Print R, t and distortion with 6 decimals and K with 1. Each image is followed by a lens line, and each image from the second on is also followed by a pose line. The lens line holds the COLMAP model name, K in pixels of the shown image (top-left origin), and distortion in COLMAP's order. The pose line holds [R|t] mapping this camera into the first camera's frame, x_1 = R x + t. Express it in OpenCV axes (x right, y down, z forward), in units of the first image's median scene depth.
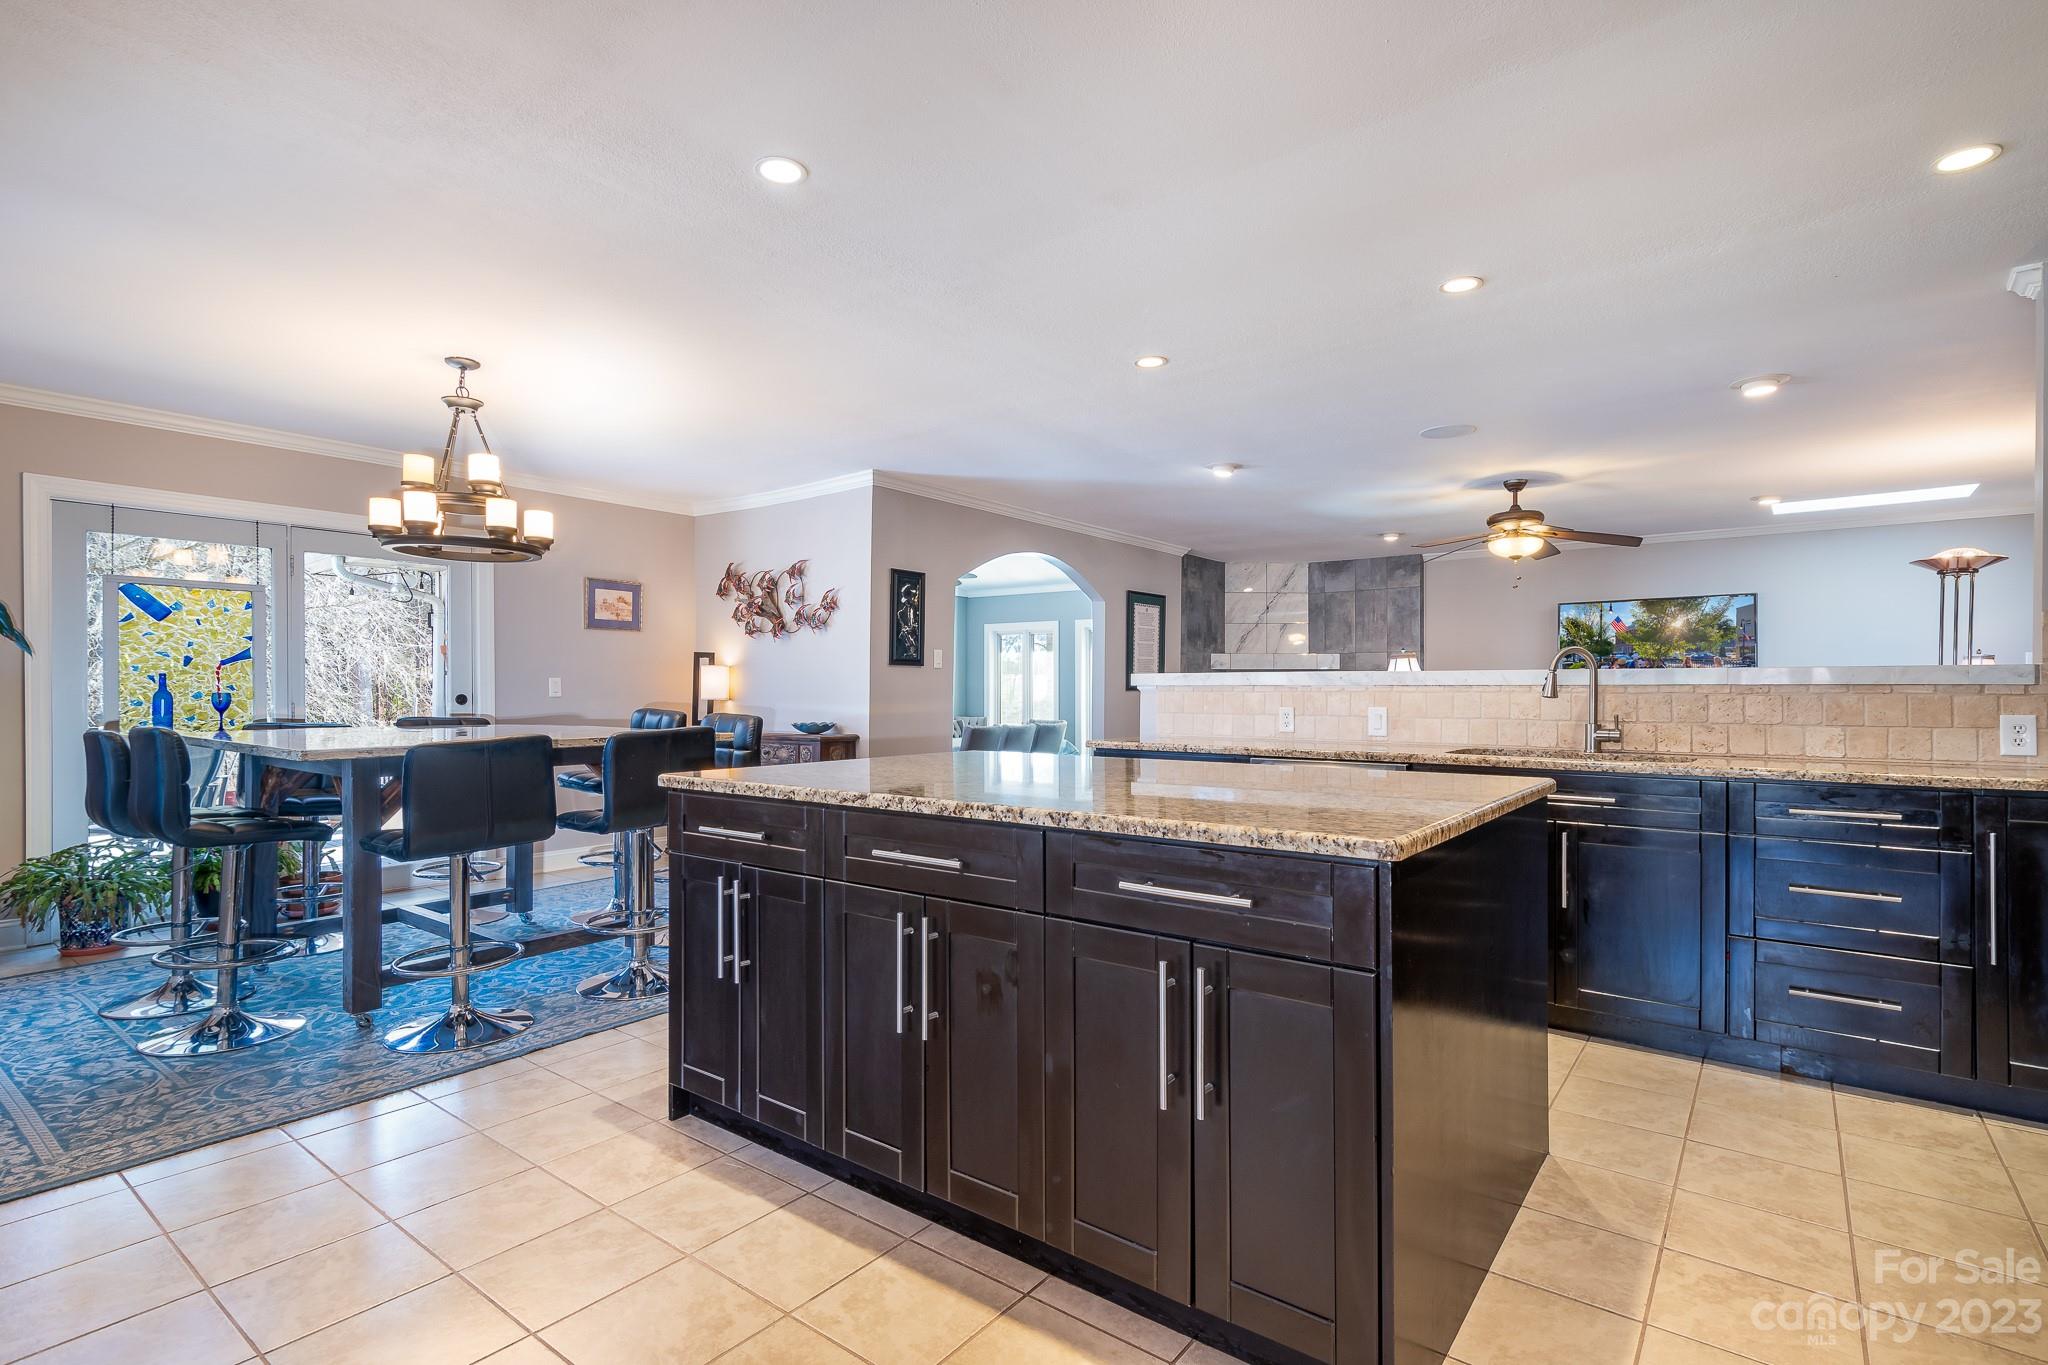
lens RADIAL K [[948.9, 0, 1032.2], [0, 948.9, 693.8], [0, 0, 1]] dist [0.001763, -0.001451]
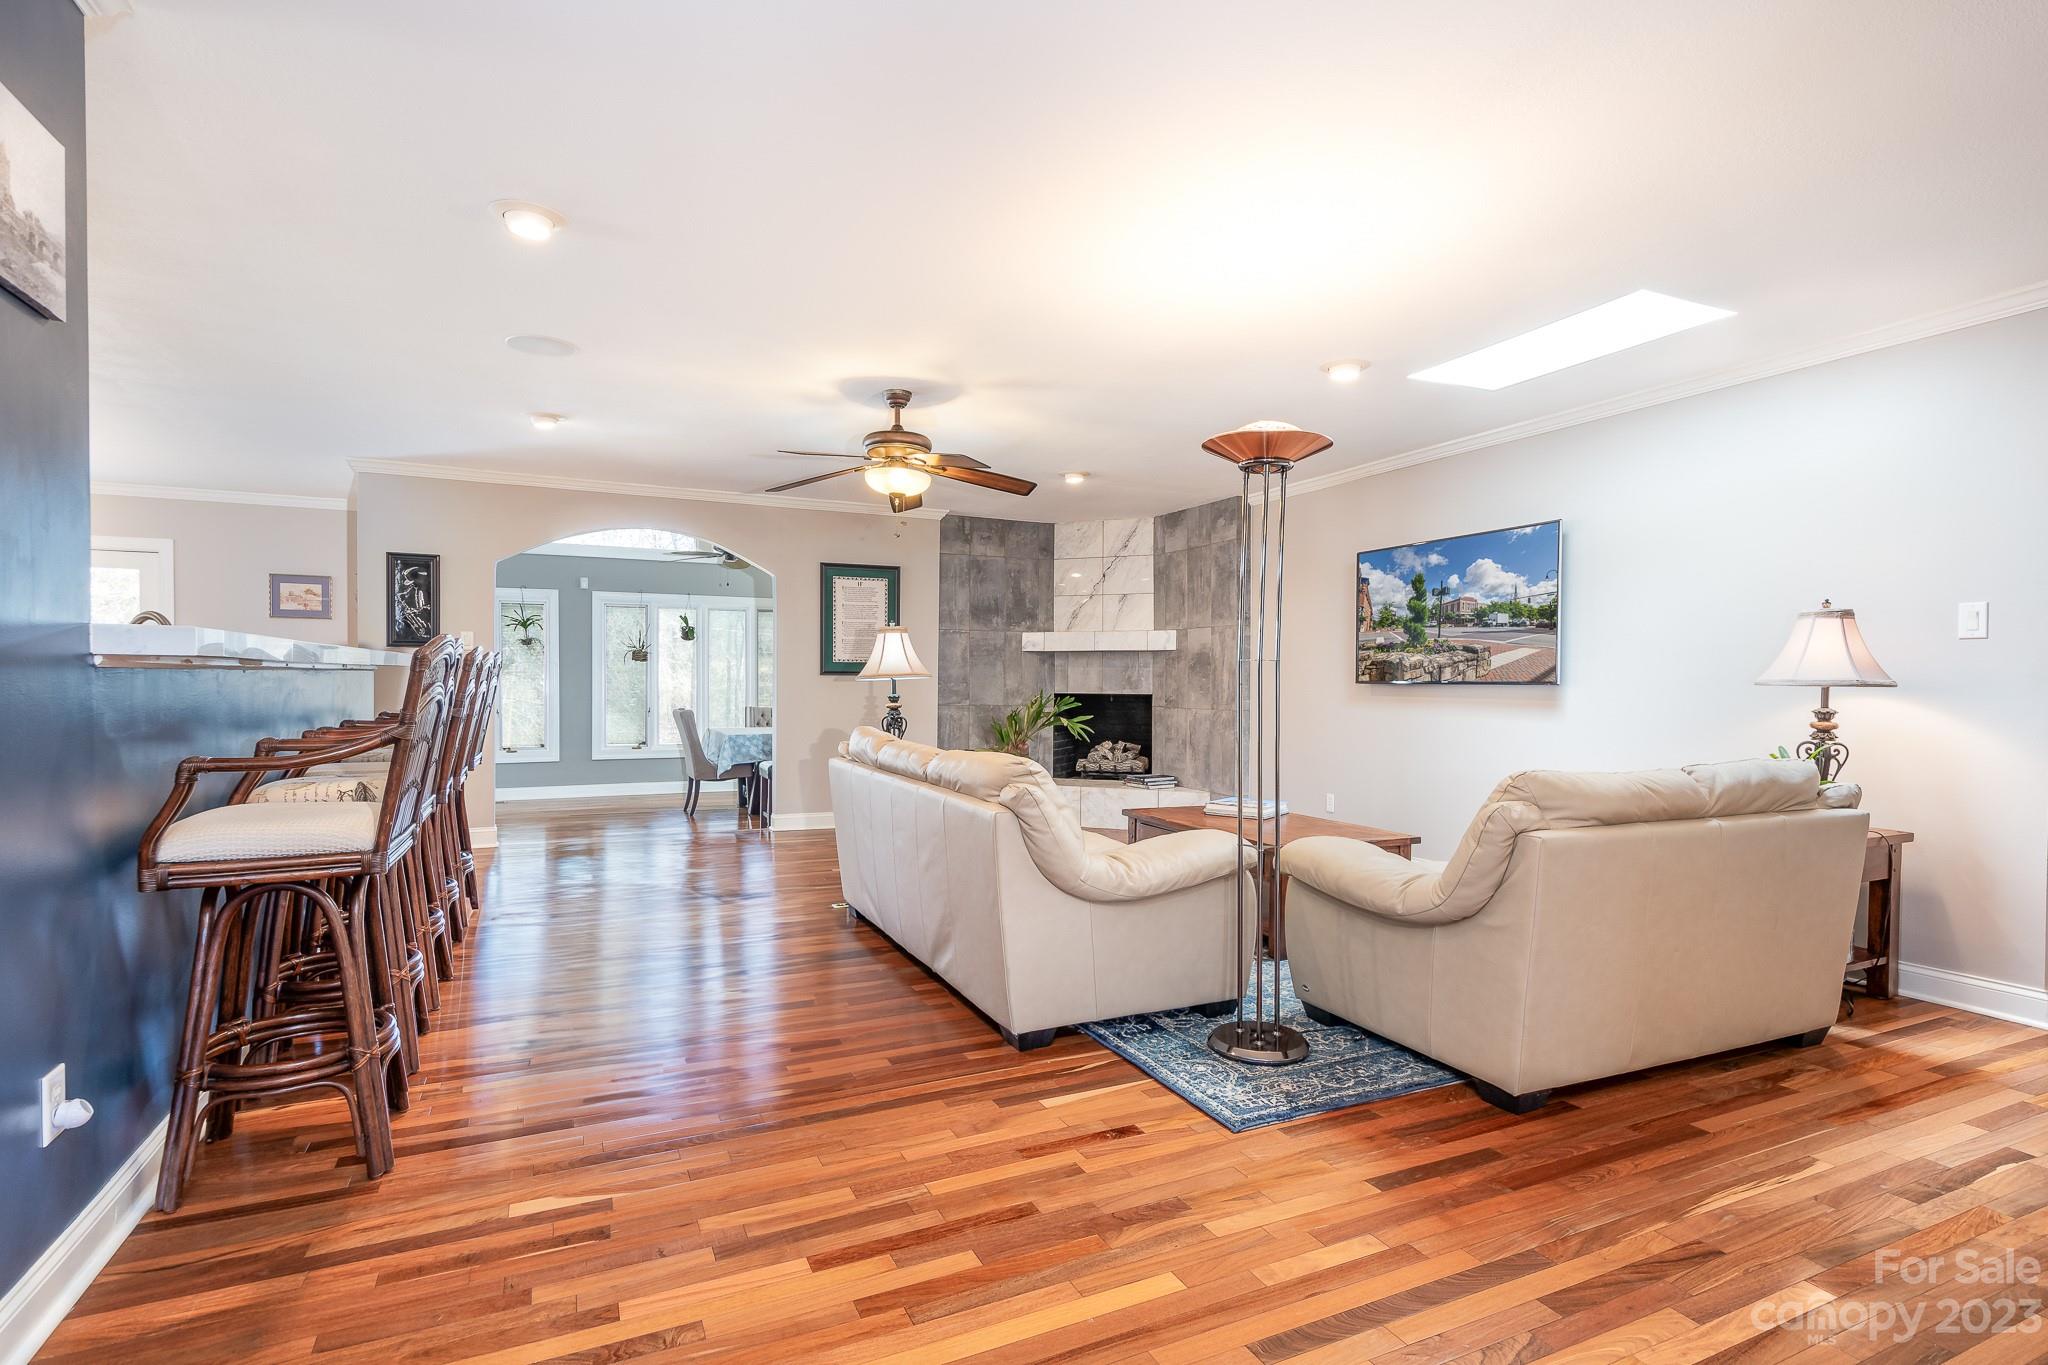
lens RADIAL K [[1001.0, 0, 1024.0], [0, 1001.0, 689.1], [0, 0, 1]] dist [0.002416, -0.000080]
pose [[0.900131, 0.008925, -0.435527, 0.871623], [-0.007030, 0.999958, 0.005960, 0.003069], [0.435562, -0.002303, 0.900156, 0.306959]]
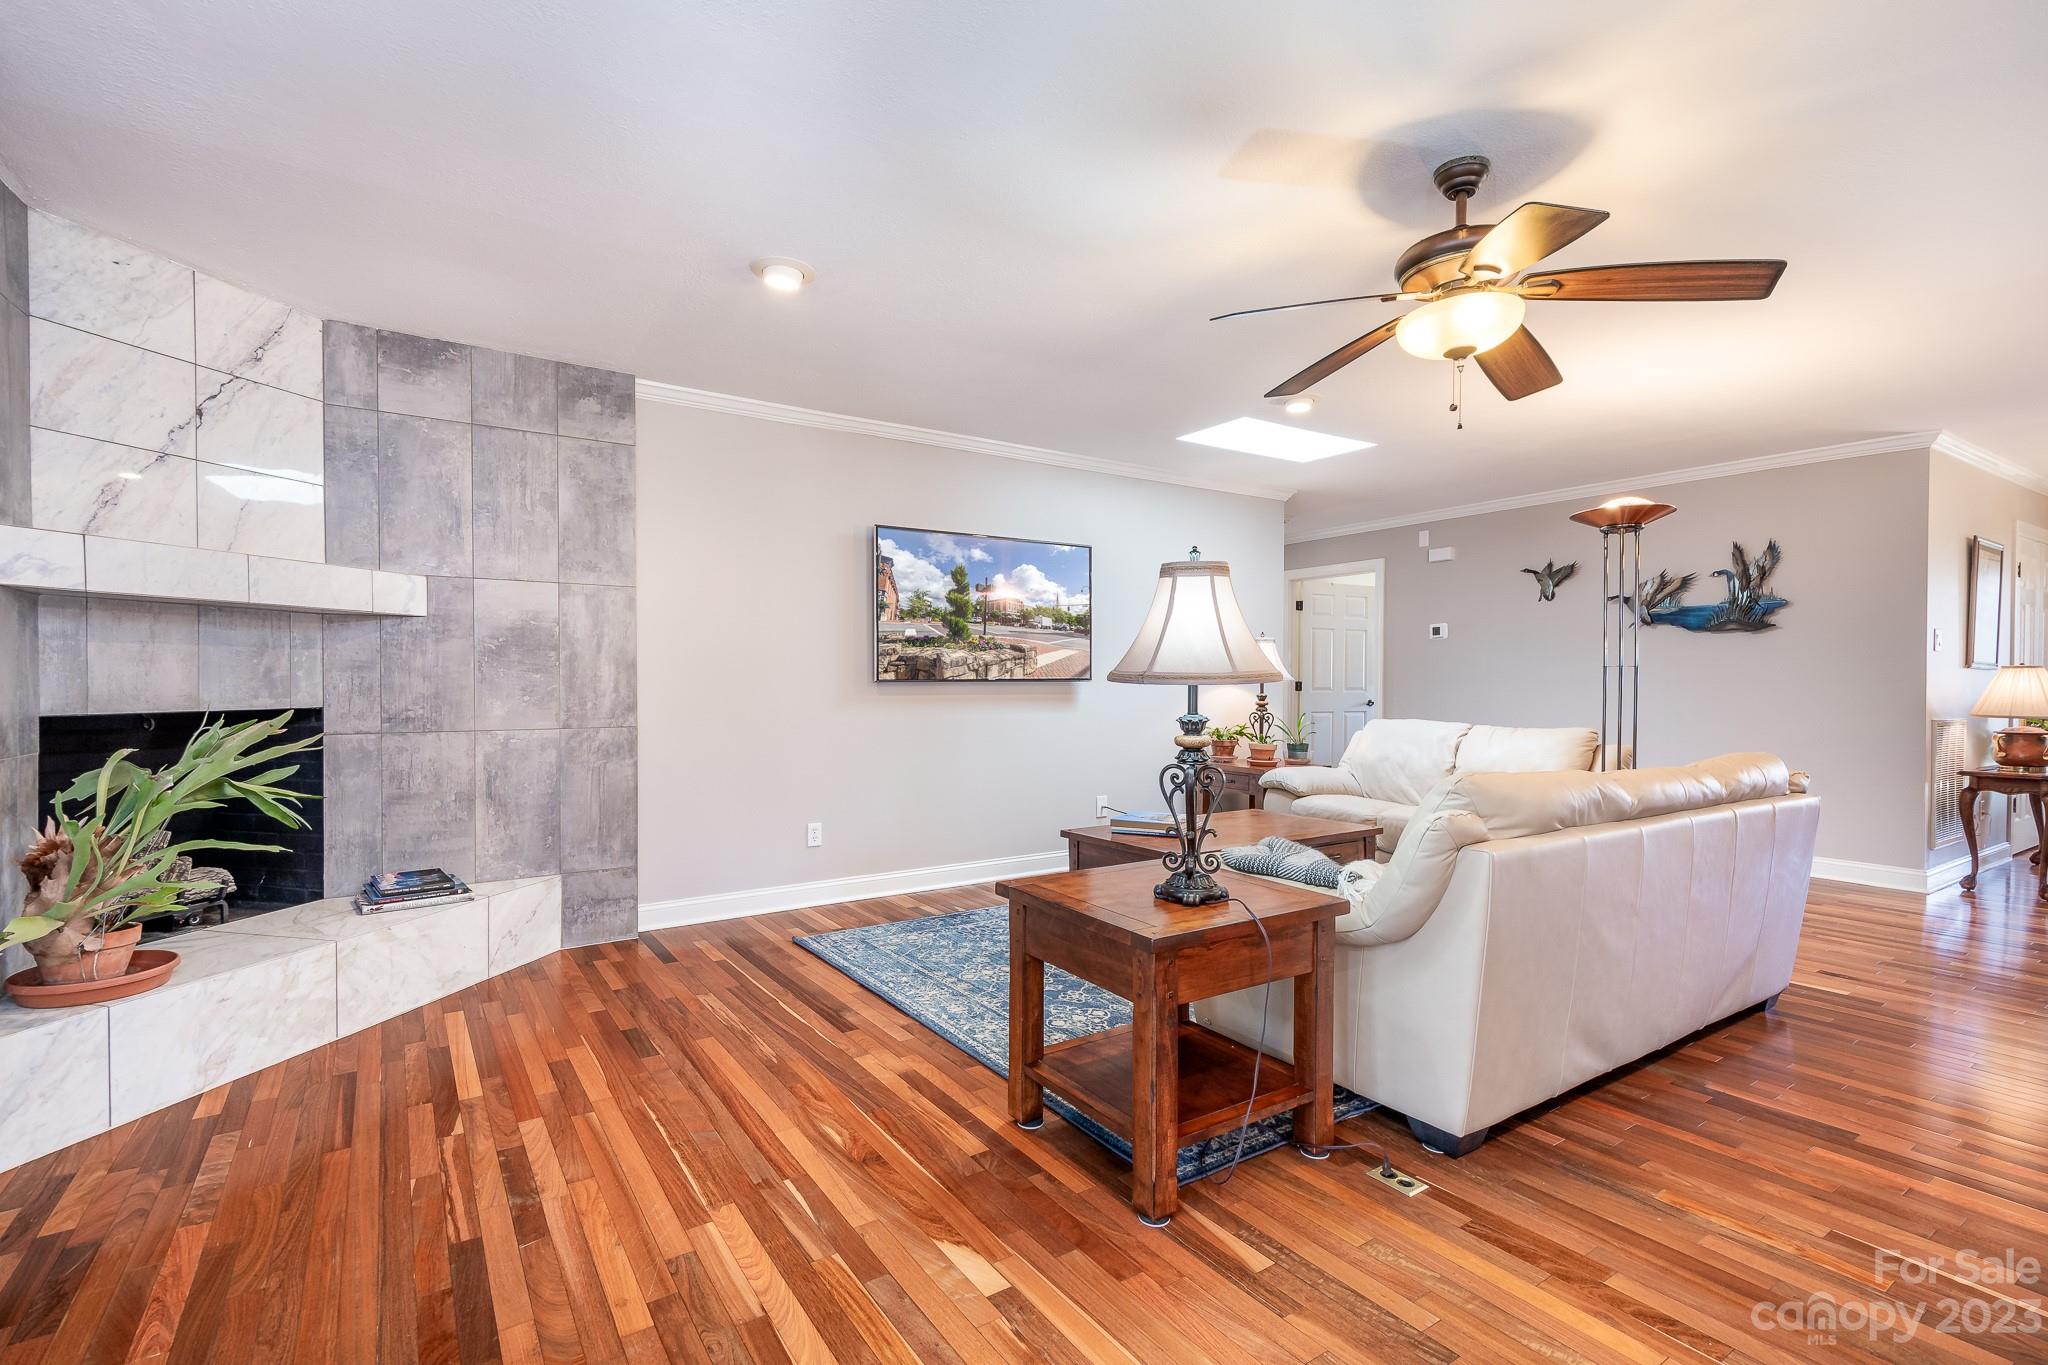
lens RADIAL K [[948.9, 0, 1022.8], [0, 948.9, 684.5], [0, 0, 1]] dist [0.001763, -0.001451]
pose [[0.281835, -0.004558, 0.959452, 0.030370], [0.001327, 0.999990, 0.004360, 0.000192], [-0.959462, 0.000045, 0.281838, 0.999407]]
